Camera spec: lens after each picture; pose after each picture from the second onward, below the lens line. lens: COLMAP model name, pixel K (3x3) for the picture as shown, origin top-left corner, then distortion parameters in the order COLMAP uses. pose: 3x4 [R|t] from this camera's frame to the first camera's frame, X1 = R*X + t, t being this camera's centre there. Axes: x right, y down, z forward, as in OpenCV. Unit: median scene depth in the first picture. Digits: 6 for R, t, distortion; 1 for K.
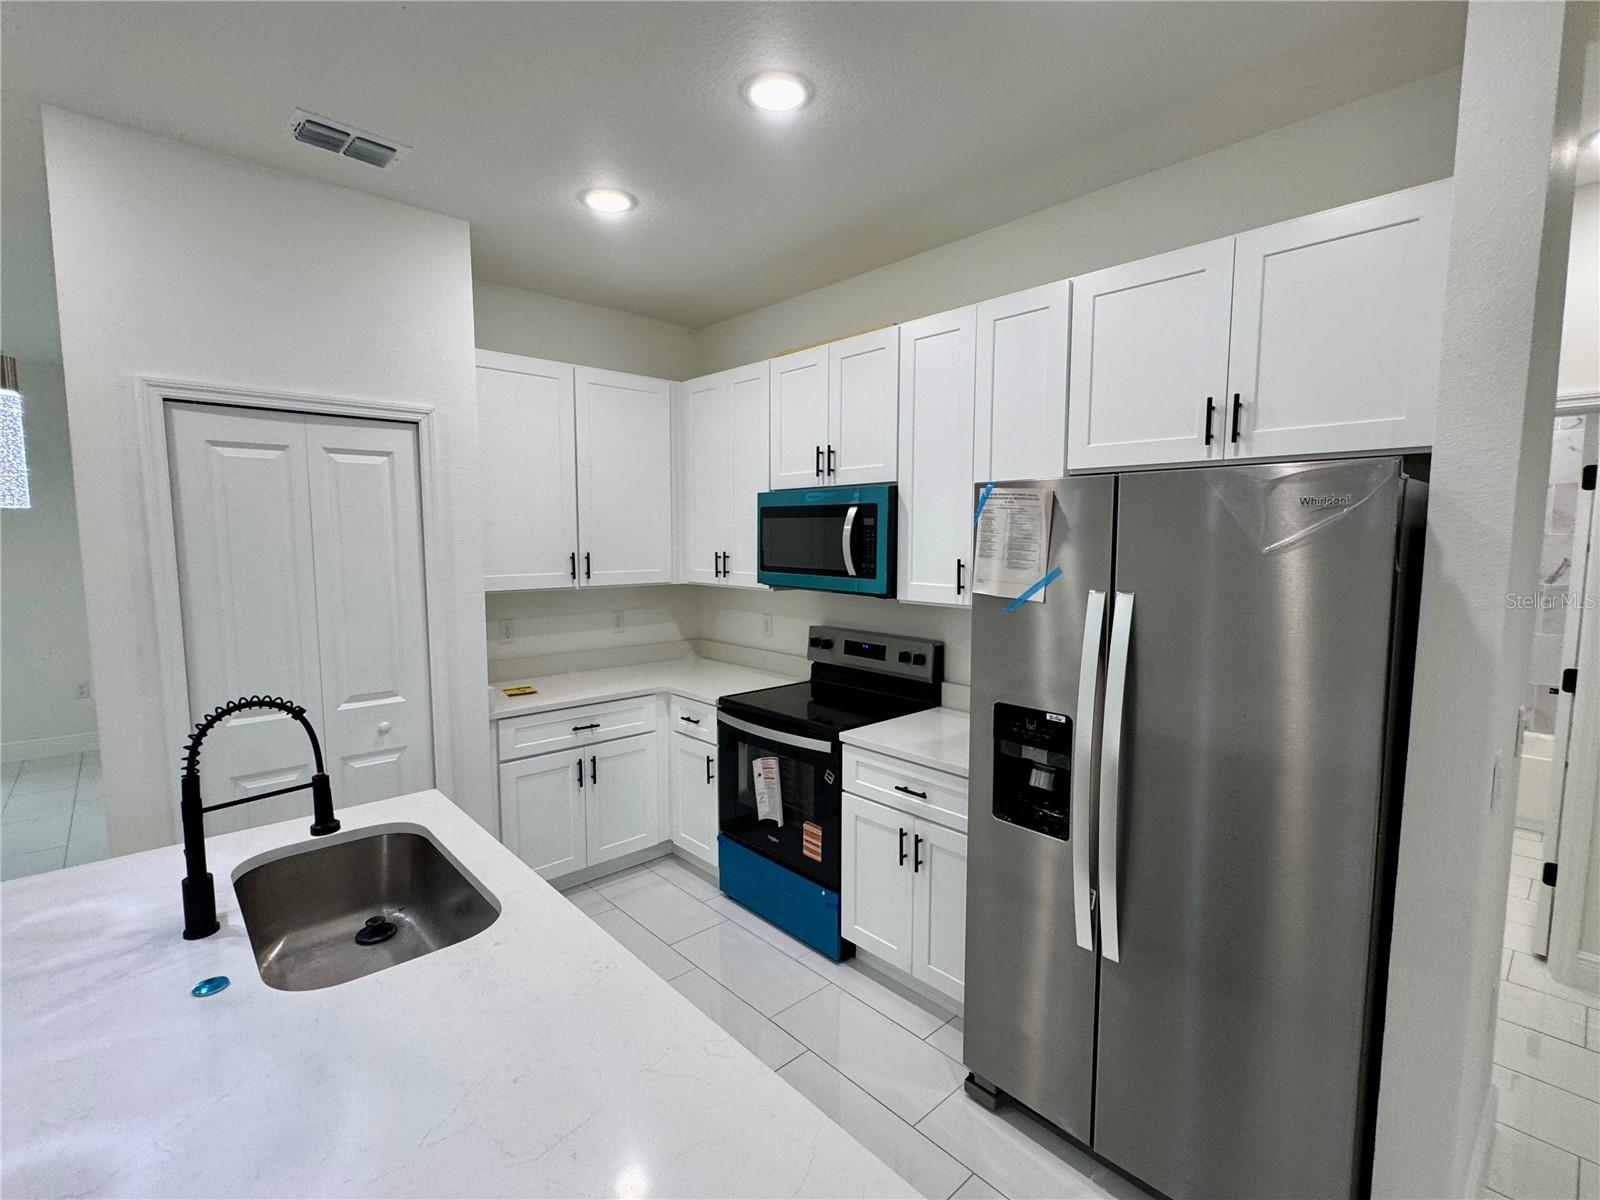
lens RADIAL K [[740.2, 0, 800.0], [0, 740.2, 600.0], [0, 0, 1]] dist [-0.000969, -0.000259]
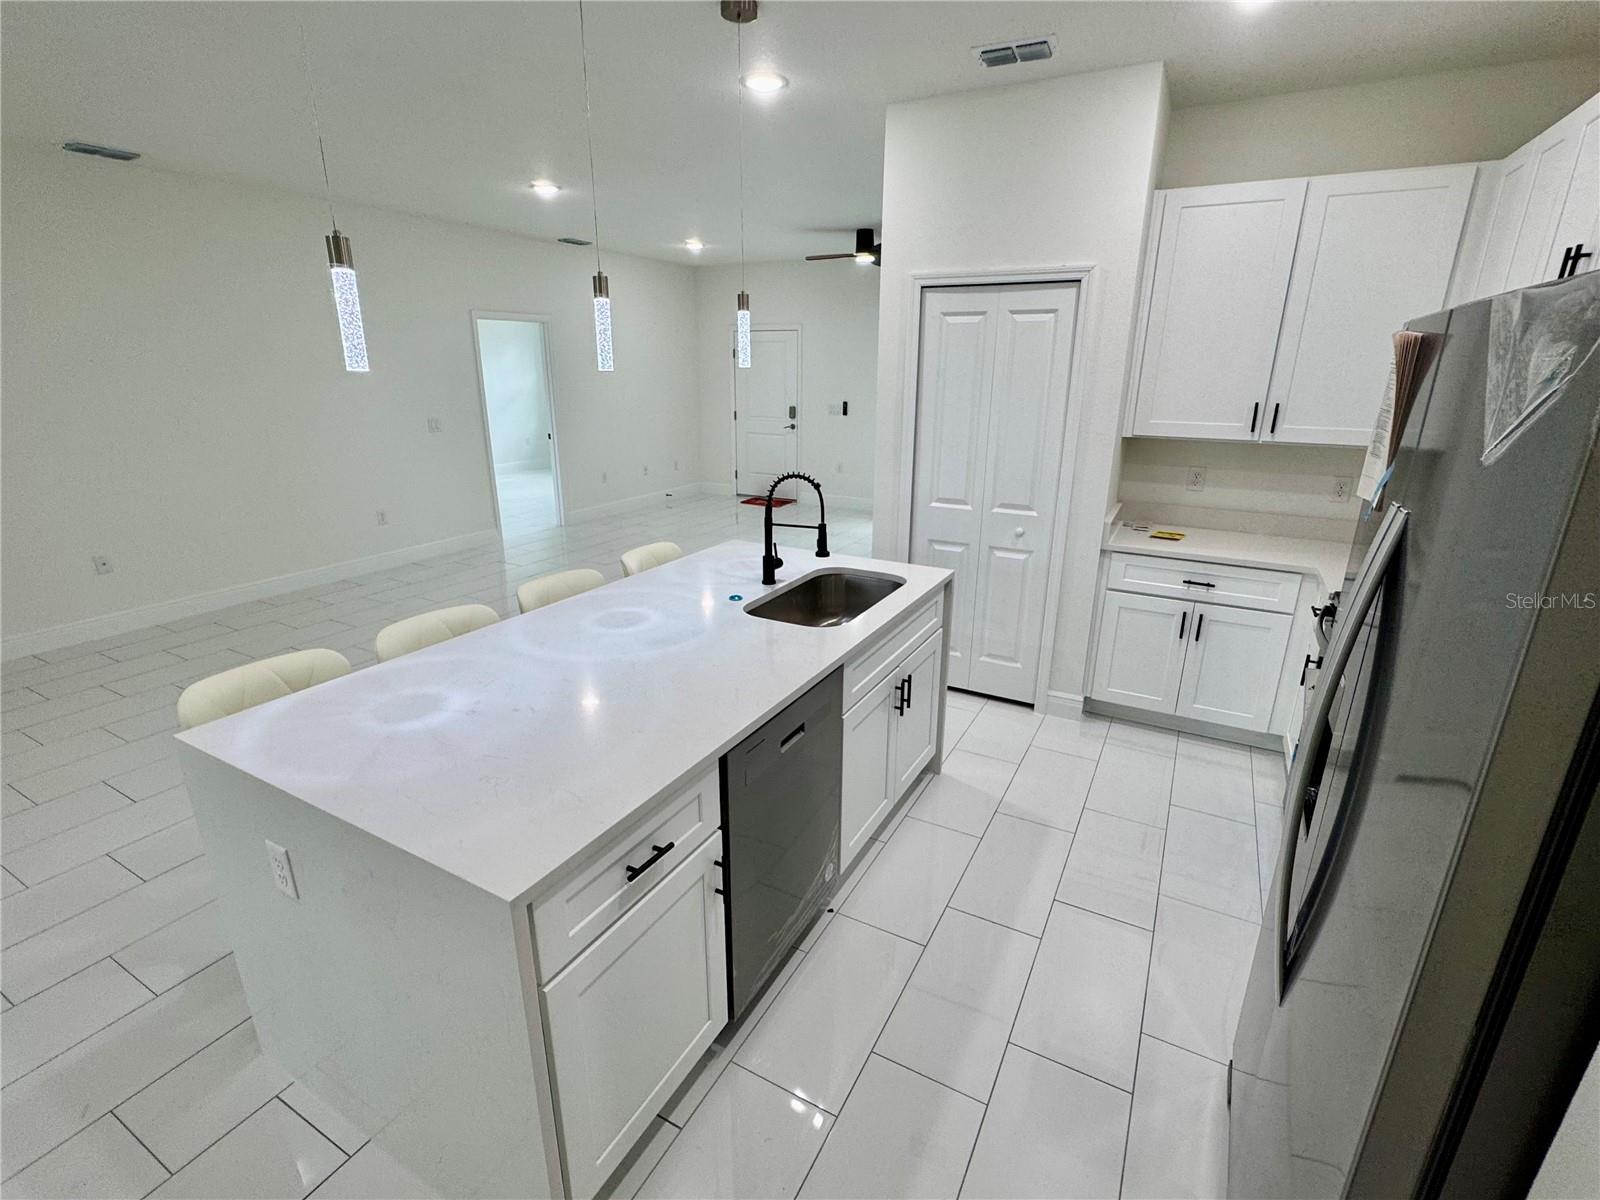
lens RADIAL K [[748.0, 0, 805.5], [0, 748.0, 590.0], [0, 0, 1]] dist [0.012788, -0.000255]
pose [[0.328105, 0.276372, -0.903308, 0.521422], [-0.093568, 0.961050, 0.260052, -0.037521], [0.939996, -0.000803, 0.341185, 0.186183]]
